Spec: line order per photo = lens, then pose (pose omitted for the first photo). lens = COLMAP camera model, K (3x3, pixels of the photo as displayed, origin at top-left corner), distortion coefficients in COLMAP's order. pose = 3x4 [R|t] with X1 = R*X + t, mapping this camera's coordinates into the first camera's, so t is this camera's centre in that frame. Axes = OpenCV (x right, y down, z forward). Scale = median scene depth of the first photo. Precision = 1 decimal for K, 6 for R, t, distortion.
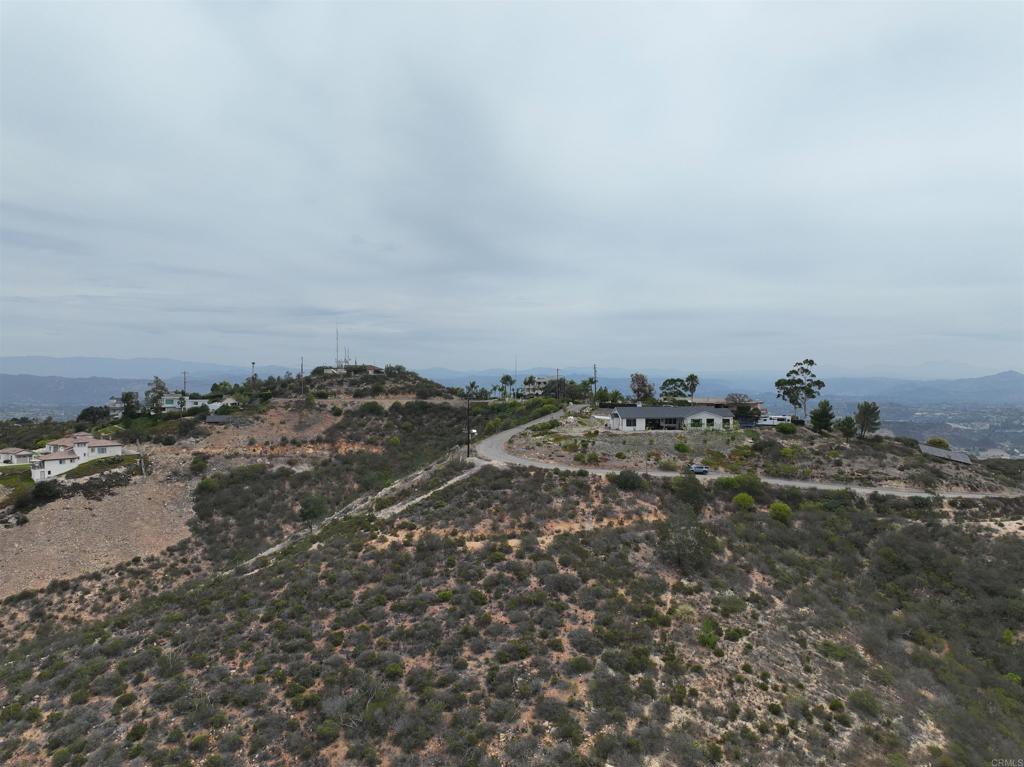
lens RADIAL K [[718.6, 0, 512.5], [0, 718.6, 383.5], [0, 0, 1]] dist [-0.001830, 0.017920]
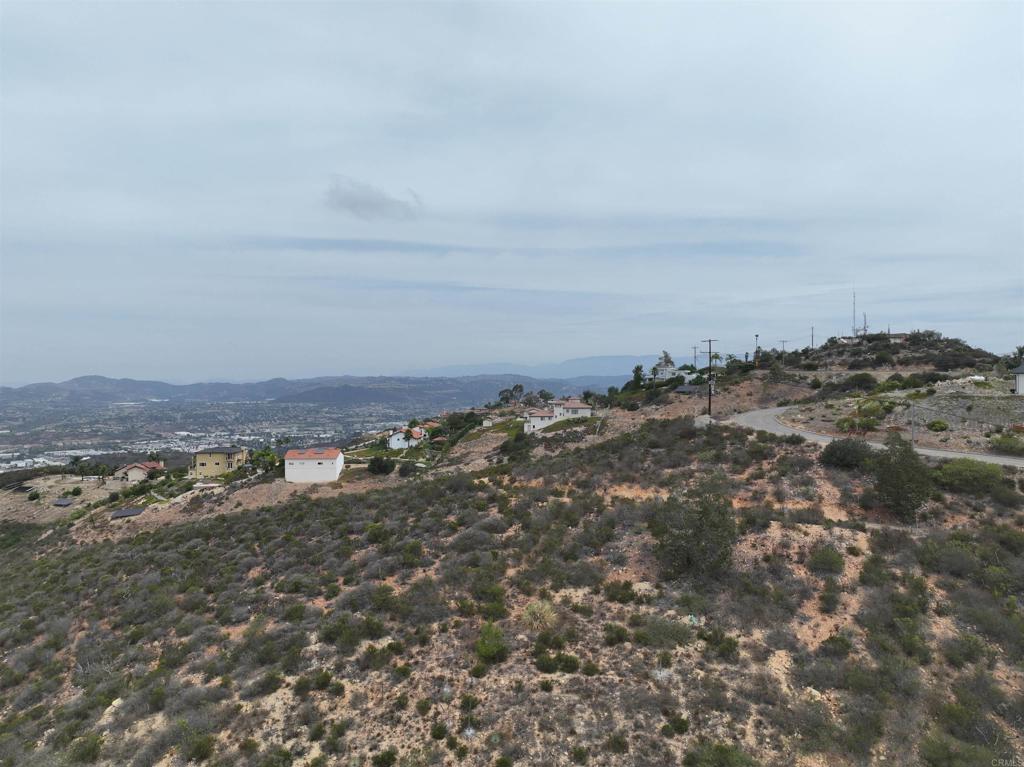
lens RADIAL K [[718.6, 0, 512.5], [0, 718.6, 383.5], [0, 0, 1]] dist [-0.001830, 0.017920]
pose [[0.610547, 0.005319, -0.791963, 0.248000], [0.001543, 0.999968, 0.007905, 0.034168], [0.791979, -0.006048, 0.610519, 0.193046]]
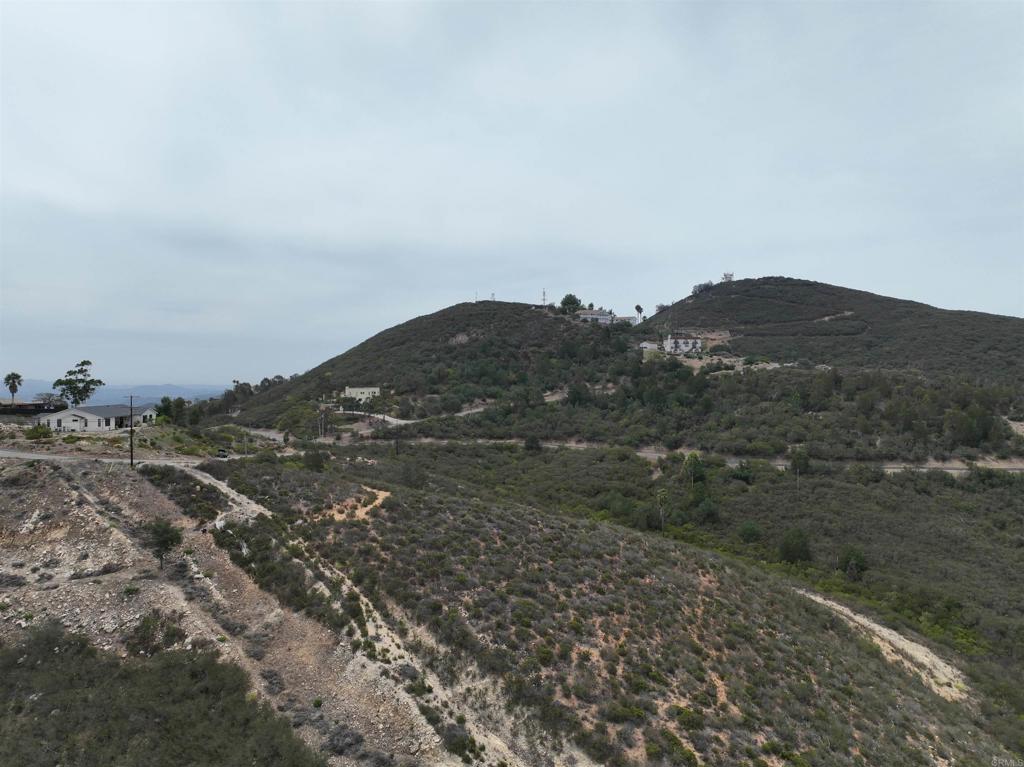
lens RADIAL K [[718.6, 0, 512.5], [0, 718.6, 383.5], [0, 0, 1]] dist [-0.001830, 0.017920]
pose [[-0.015338, -0.000300, 0.999882, -0.545777], [0.002014, 0.999998, 0.000331, 0.001349], [-0.999880, 0.002019, -0.015338, 0.305190]]
